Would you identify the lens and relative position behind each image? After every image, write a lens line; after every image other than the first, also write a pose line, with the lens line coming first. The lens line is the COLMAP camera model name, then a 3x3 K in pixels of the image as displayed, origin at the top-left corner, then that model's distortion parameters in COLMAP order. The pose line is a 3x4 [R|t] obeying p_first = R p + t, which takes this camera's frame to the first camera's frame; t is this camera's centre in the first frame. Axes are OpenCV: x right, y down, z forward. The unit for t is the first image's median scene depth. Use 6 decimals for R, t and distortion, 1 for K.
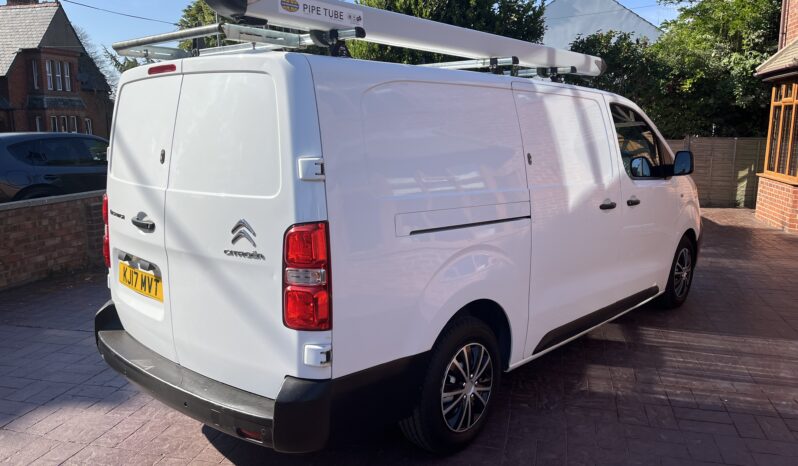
lens RADIAL K [[600.5, 0, 399.0], [0, 600.5, 233.0], [0, 0, 1]] dist [0.042179, -0.050633]
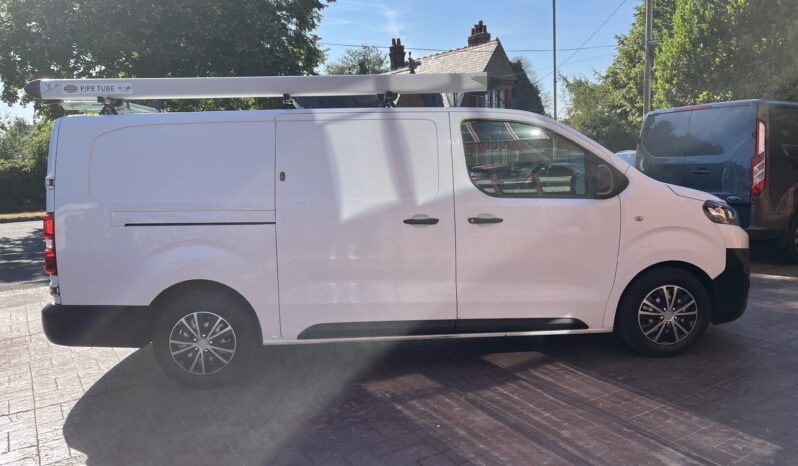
lens RADIAL K [[602.1, 0, 399.0], [0, 602.1, 233.0], [0, 0, 1]] dist [0.051391, 0.000808]
pose [[0.731531, 0.064735, -0.678728, 1.052260], [-0.078900, 0.996832, 0.010036, -0.032709], [0.677228, 0.046210, 0.734321, 0.218386]]
